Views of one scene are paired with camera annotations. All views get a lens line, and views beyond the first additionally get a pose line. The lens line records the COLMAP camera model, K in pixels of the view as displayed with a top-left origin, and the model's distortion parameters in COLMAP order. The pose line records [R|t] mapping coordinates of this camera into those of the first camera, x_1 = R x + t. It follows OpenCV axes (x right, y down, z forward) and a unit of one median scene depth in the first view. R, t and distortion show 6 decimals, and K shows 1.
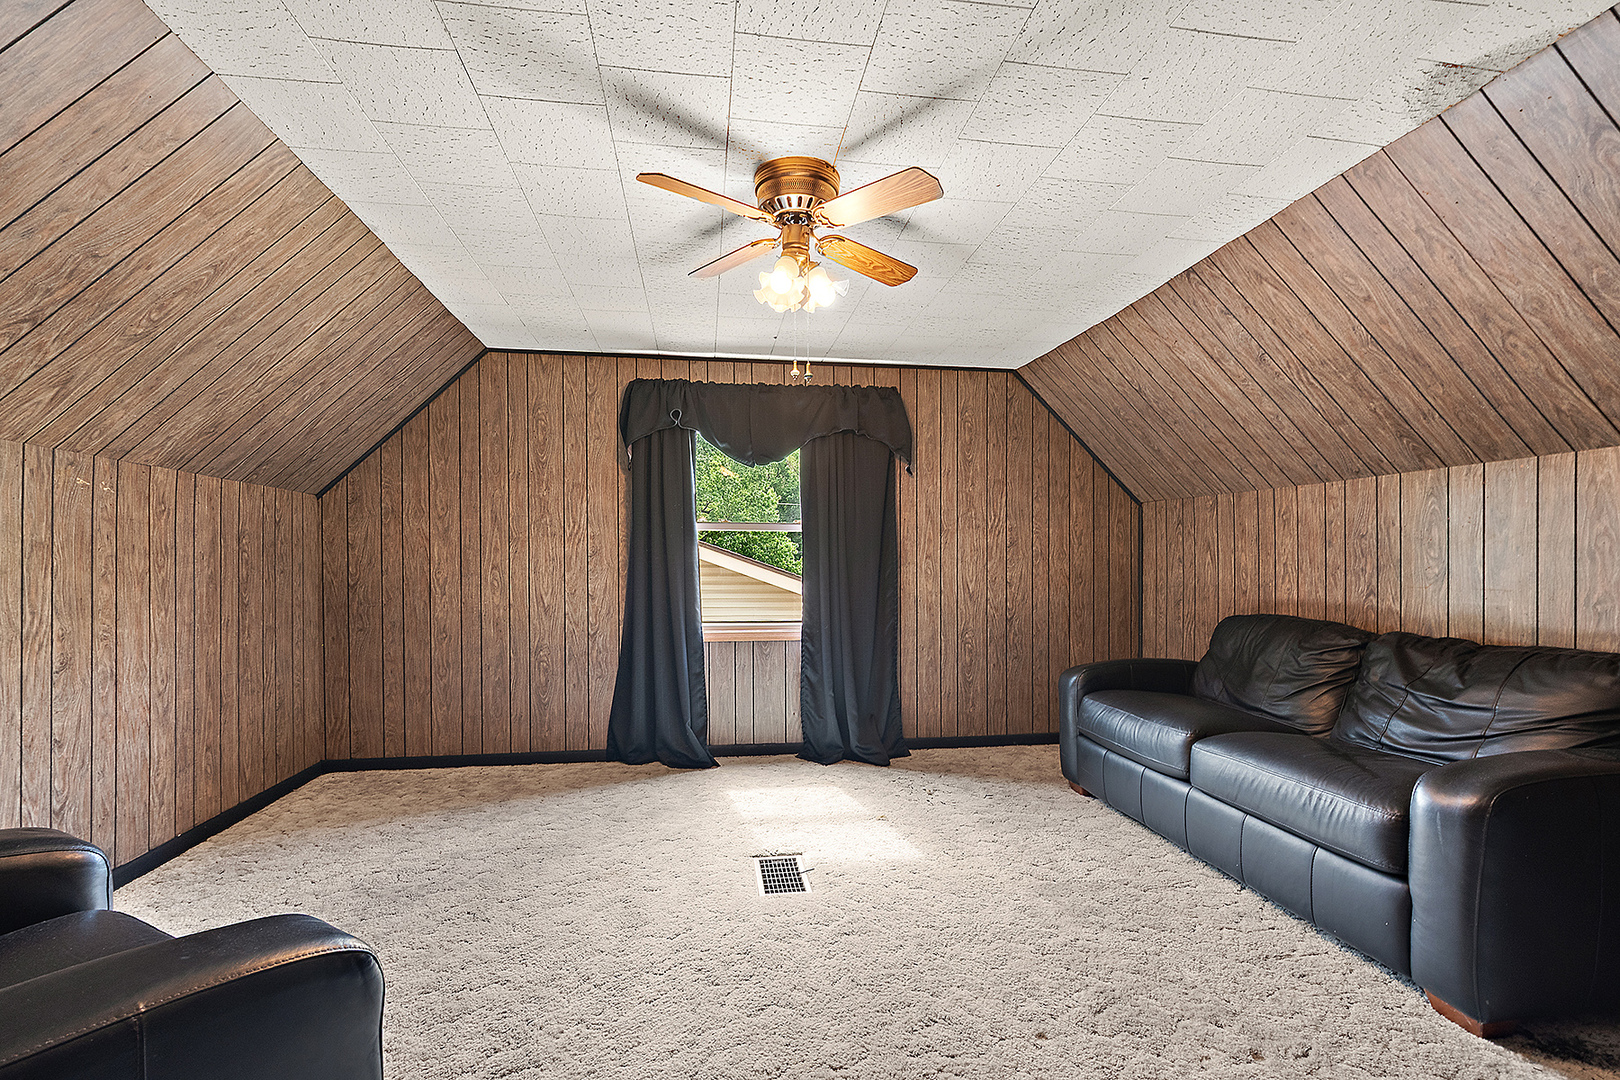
lens RADIAL K [[729.7, 0, 811.7], [0, 729.7, 566.1], [0, 0, 1]] dist [-0.000157, -0.001340]
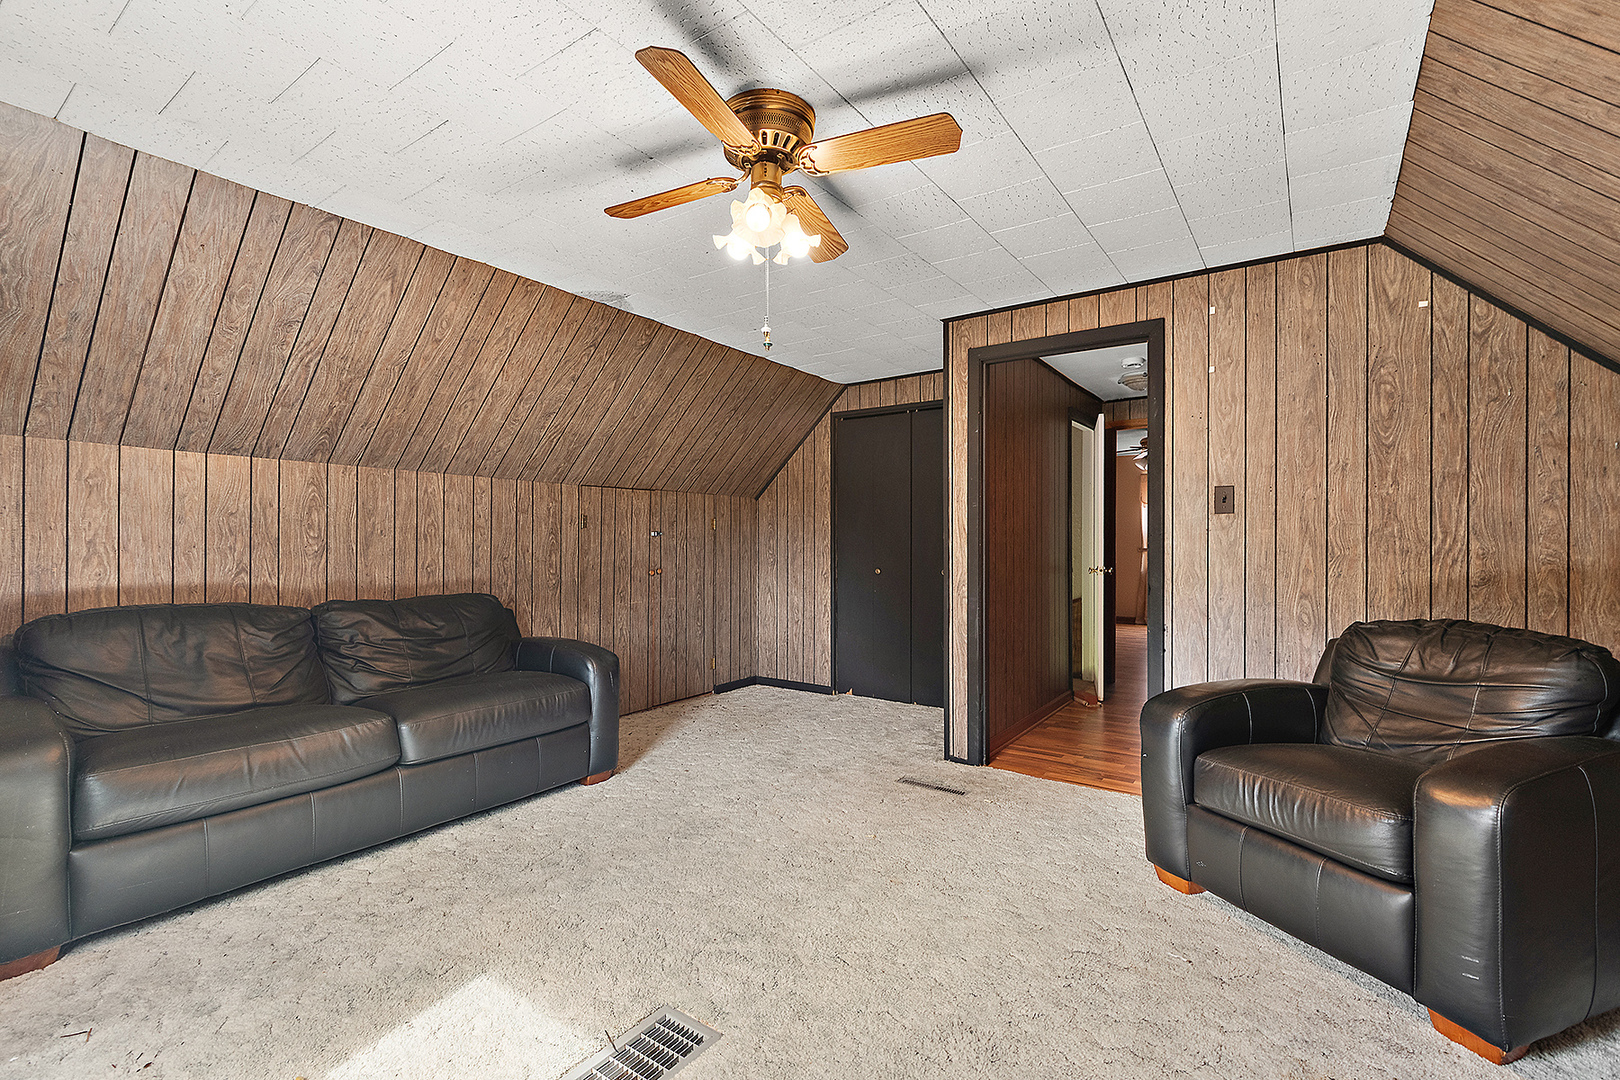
lens RADIAL K [[729.7, 0, 808.6], [0, 729.7, 541.8], [0, 0, 1]] dist [-0.000157, -0.001340]
pose [[-0.722036, 0.029709, 0.691218, -0.588363], [0.024292, 0.999550, -0.017586, 0.038801], [-0.691429, 0.004093, -0.722433, 1.371453]]
